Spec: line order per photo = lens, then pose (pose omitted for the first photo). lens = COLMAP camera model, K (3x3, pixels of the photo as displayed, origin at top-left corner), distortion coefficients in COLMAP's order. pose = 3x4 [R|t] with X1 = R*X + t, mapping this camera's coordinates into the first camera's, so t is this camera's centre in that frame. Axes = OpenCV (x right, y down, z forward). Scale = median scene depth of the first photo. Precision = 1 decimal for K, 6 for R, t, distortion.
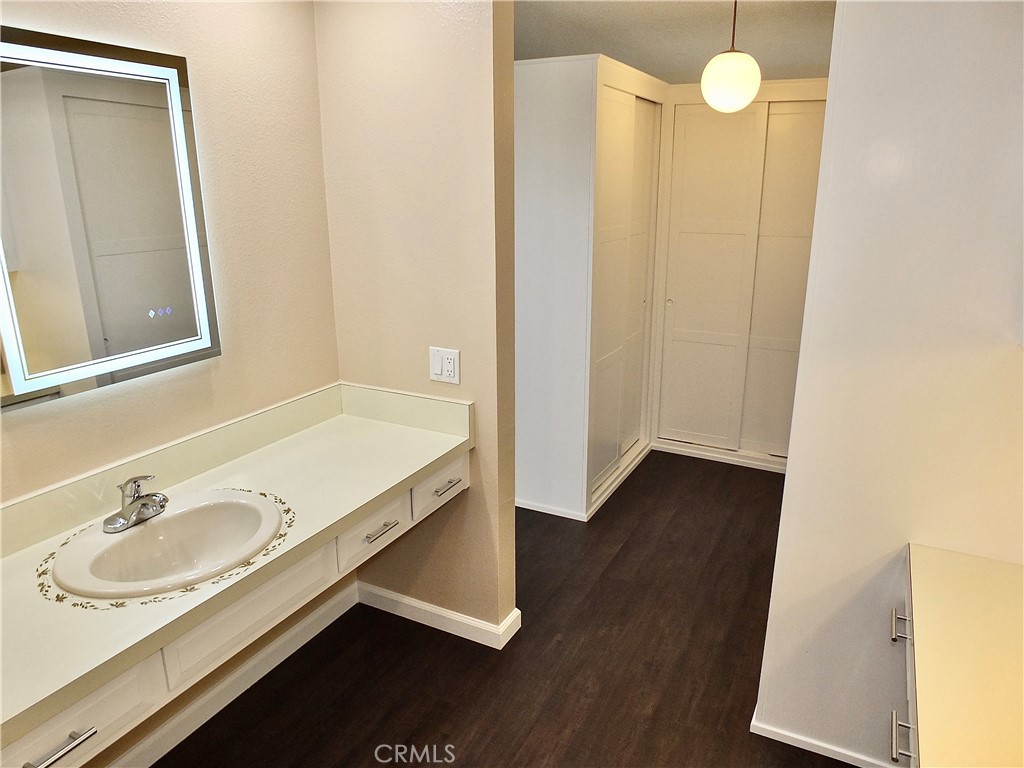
lens RADIAL K [[689.7, 0, 512.0], [0, 689.7, 384.0], [0, 0, 1]] dist [-0.047532, 0.020858]
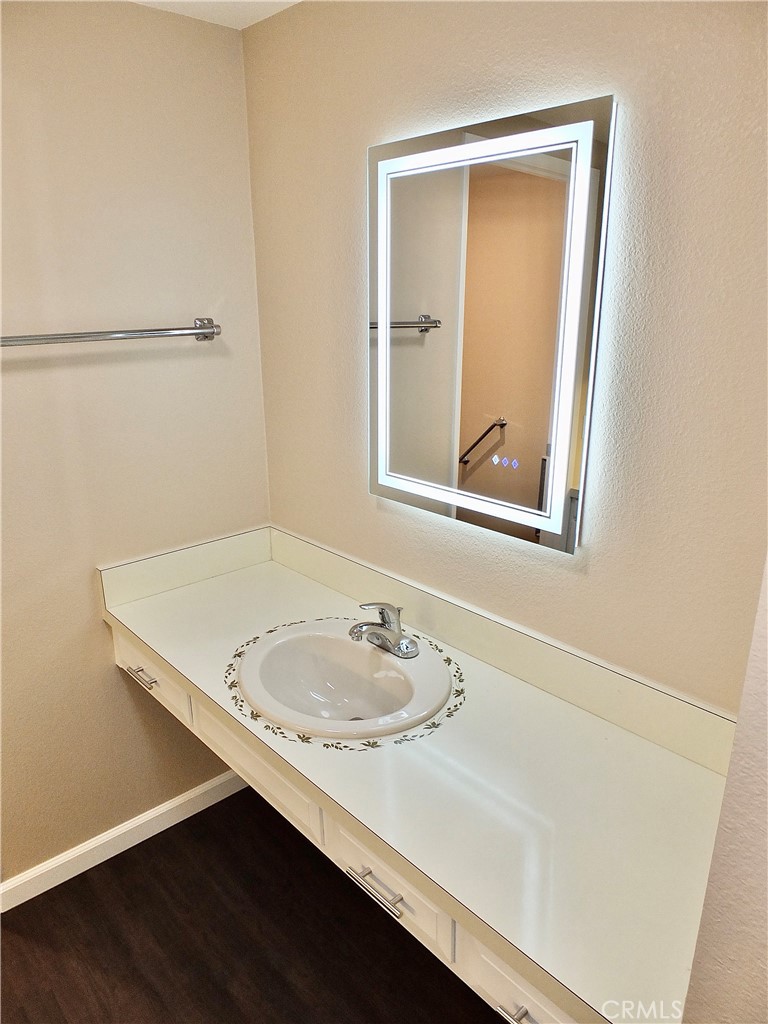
lens RADIAL K [[689.7, 0, 388.3], [0, 689.7, 515.7], [0, 0, 1]] dist [-0.047532, 0.020858]
pose [[-0.334807, 0.293927, -0.895271, 0.187274], [-0.263837, 0.882860, 0.388520, -0.237699], [0.904596, 0.366285, -0.218039, 0.792180]]
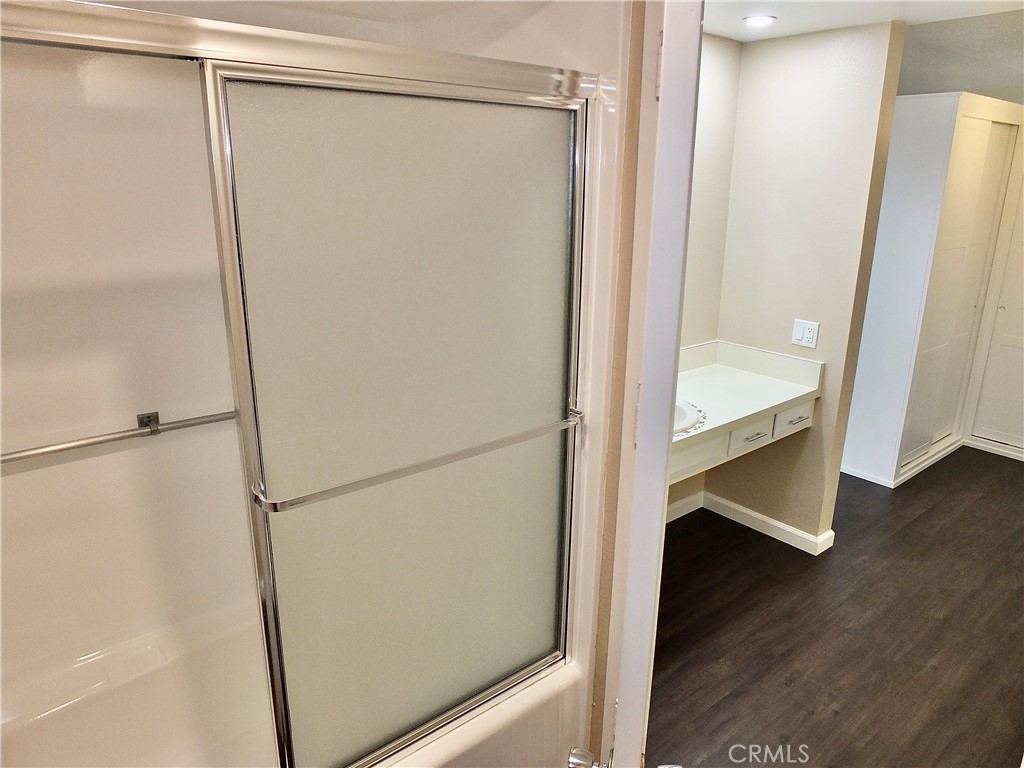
lens RADIAL K [[689.7, 0, 512.0], [0, 689.7, 384.0], [0, 0, 1]] dist [-0.047532, 0.020858]
pose [[0.918210, 0.125316, -0.375749, -0.103199], [-0.121642, 0.992006, 0.033590, 0.090742], [0.376954, 0.014865, 0.926113, -0.439275]]
